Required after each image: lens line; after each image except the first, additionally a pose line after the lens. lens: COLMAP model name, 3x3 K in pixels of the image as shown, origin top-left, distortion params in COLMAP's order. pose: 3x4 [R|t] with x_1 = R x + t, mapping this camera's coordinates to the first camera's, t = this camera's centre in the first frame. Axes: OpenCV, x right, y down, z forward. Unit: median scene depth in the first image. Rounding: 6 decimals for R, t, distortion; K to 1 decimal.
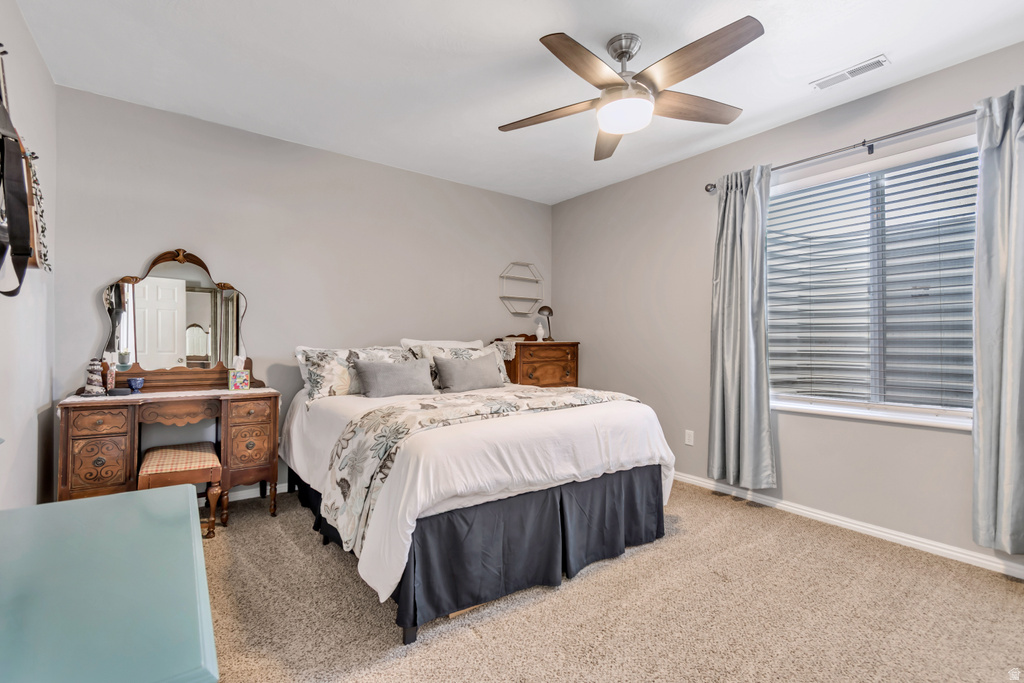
lens RADIAL K [[459.7, 0, 510.5], [0, 459.7, 337.8], [0, 0, 1]] dist [0.007558, -0.003231]
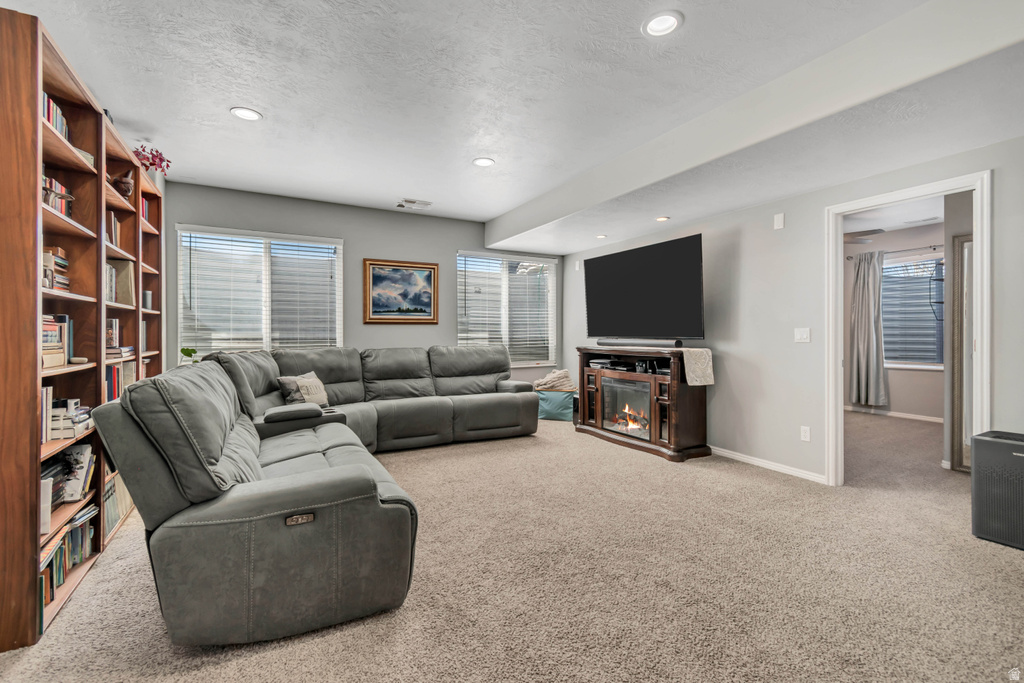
lens RADIAL K [[459.7, 0, 507.5], [0, 459.7, 333.4], [0, 0, 1]] dist [0.007558, -0.003231]
pose [[0.982544, 0.001744, -0.186020, -0.717213], [-0.003385, 0.999958, -0.008506, 0.022265], [0.185998, 0.008987, 0.982509, -1.359132]]
